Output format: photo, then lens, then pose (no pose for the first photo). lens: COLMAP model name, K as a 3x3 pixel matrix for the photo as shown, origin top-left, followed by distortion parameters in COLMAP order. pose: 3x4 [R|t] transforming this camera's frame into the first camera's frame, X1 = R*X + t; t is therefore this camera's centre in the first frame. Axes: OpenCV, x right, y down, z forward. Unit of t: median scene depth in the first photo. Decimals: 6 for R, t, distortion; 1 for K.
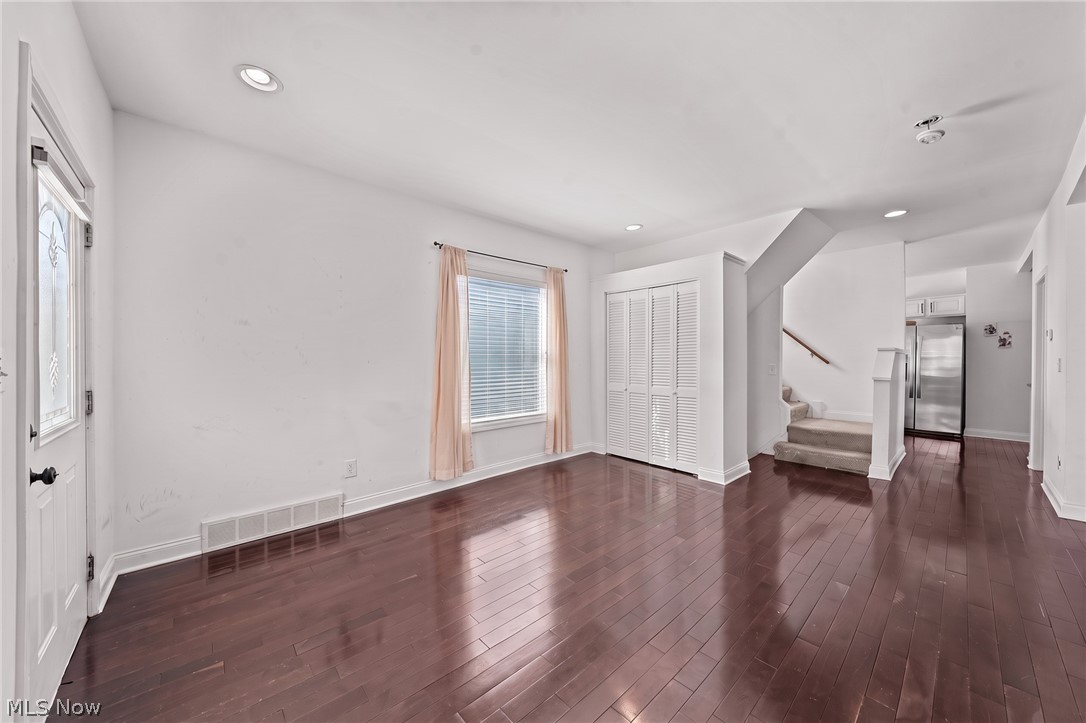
lens RADIAL K [[394.5, 0, 540.1], [0, 394.5, 362.1], [0, 0, 1]] dist [0.001584, 0.000057]
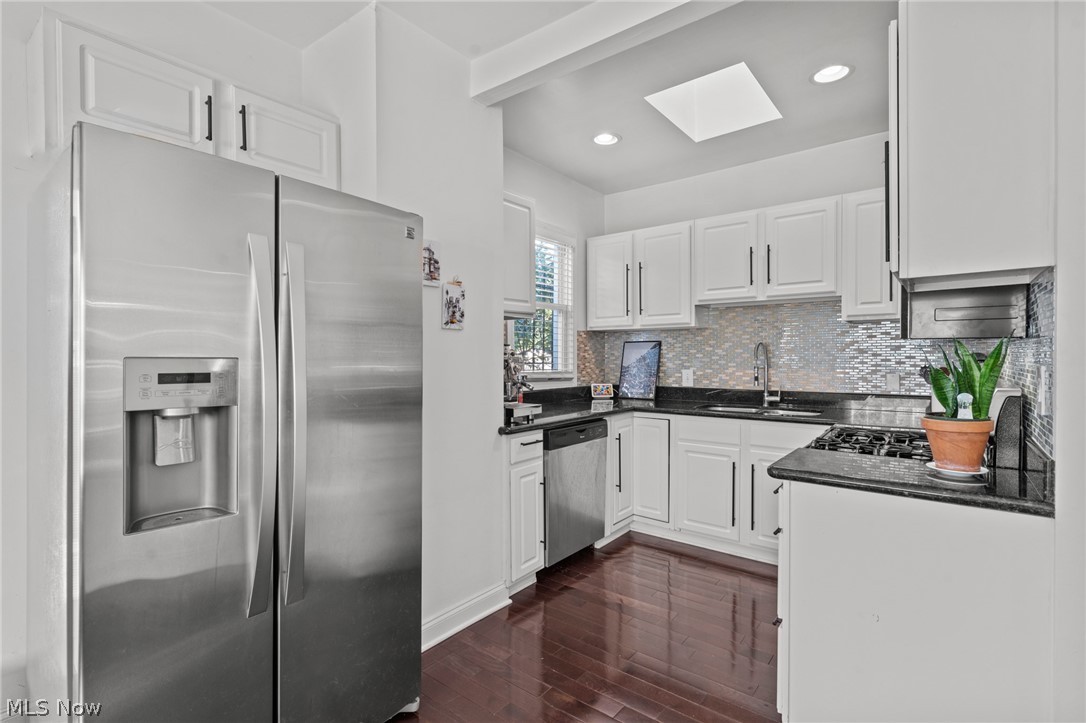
lens RADIAL K [[502.9, 0, 543.0], [0, 502.9, 361.5], [0, 0, 1]] dist [0.000073, 0.000007]
pose [[-0.174550, -0.008992, 0.984607, 0.775152], [0.003962, 0.999944, 0.009834, -0.014933], [-0.984640, 0.005617, -0.174504, 0.996024]]
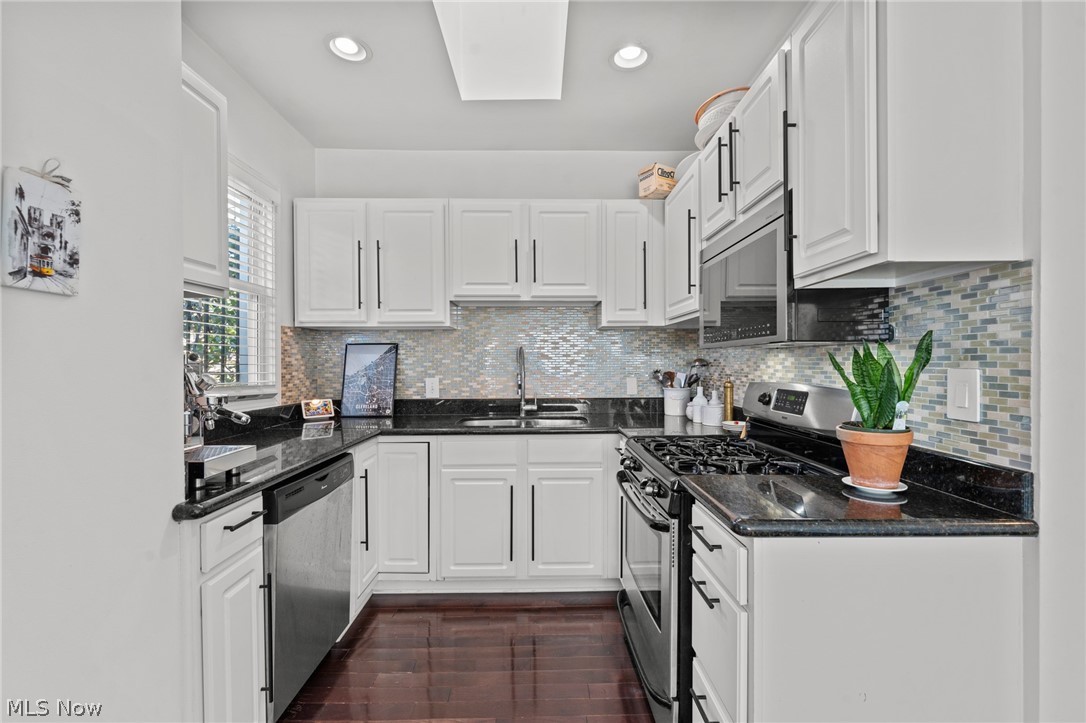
lens RADIAL K [[468.1, 0, 547.3], [0, 468.1, 365.1], [0, 0, 1]] dist [-0.000266, -0.000589]
pose [[-0.760923, -0.000379, 0.648842, 0.960229], [0.005438, 0.999961, 0.006961, -0.014171], [-0.648819, 0.008825, -0.760891, 1.005128]]
